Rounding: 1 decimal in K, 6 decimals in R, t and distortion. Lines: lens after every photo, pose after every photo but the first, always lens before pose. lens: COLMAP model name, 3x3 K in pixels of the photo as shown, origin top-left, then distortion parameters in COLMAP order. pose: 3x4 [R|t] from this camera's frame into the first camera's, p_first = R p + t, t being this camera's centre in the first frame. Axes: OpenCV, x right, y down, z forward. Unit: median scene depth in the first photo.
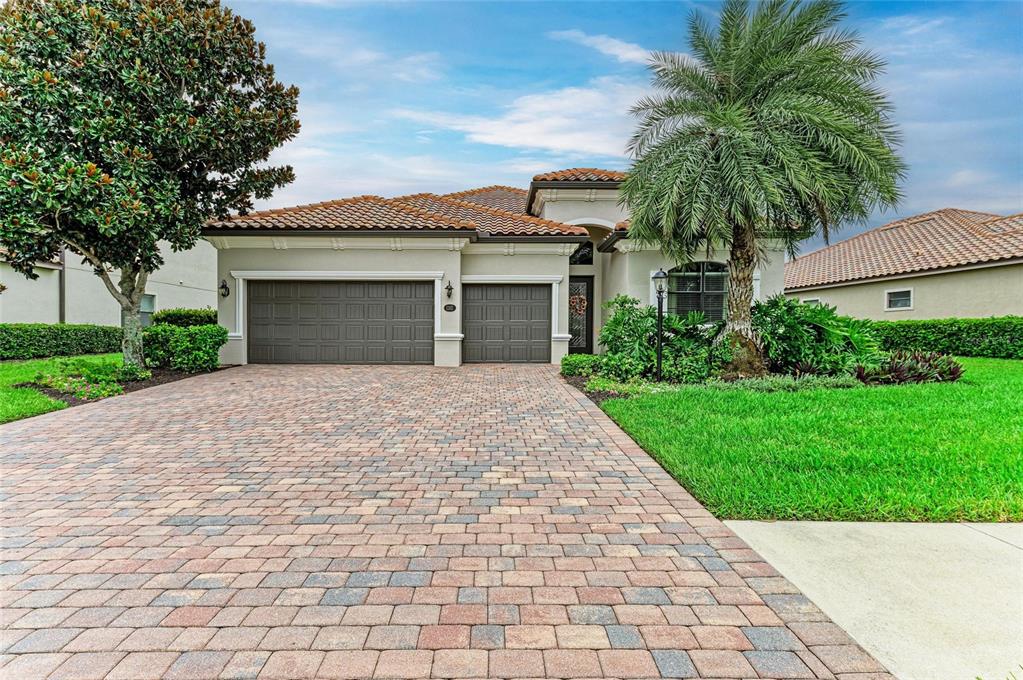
lens RADIAL K [[436.9, 0, 511.5], [0, 436.9, 340.0], [0, 0, 1]] dist [0.019843, 0.000071]
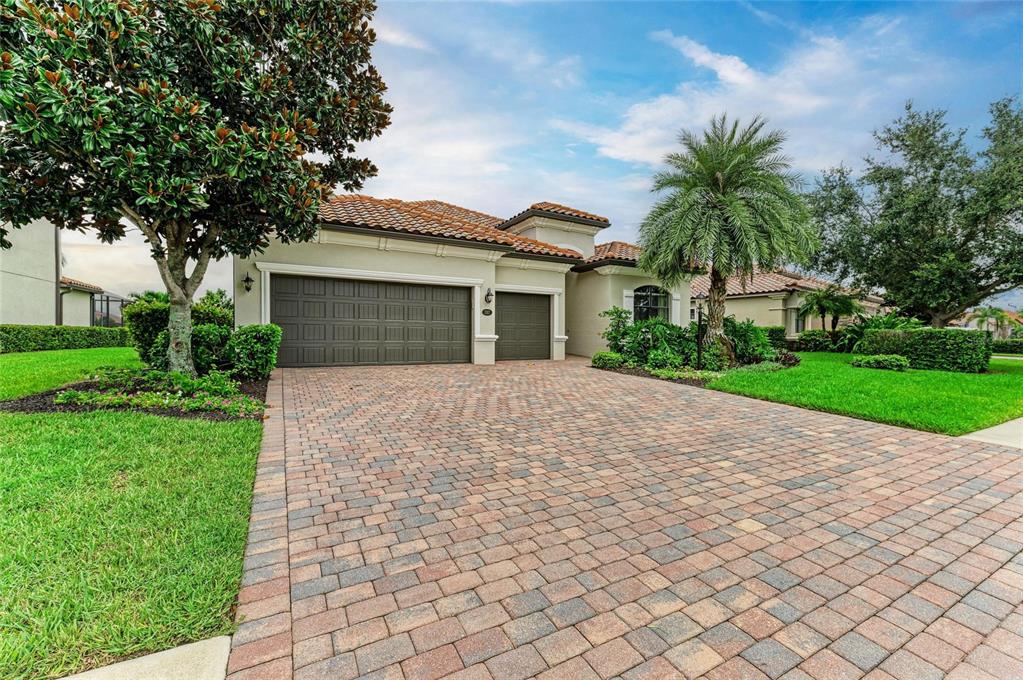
lens RADIAL K [[380.9, 0, 511.5], [0, 380.9, 340.0], [0, 0, 1]] dist [0.025701, -0.000184]
pose [[0.885191, -0.002729, 0.465220, -0.543888], [-0.000872, 0.999971, 0.007524, -0.008873], [-0.465227, -0.007066, 0.885163, 0.097640]]
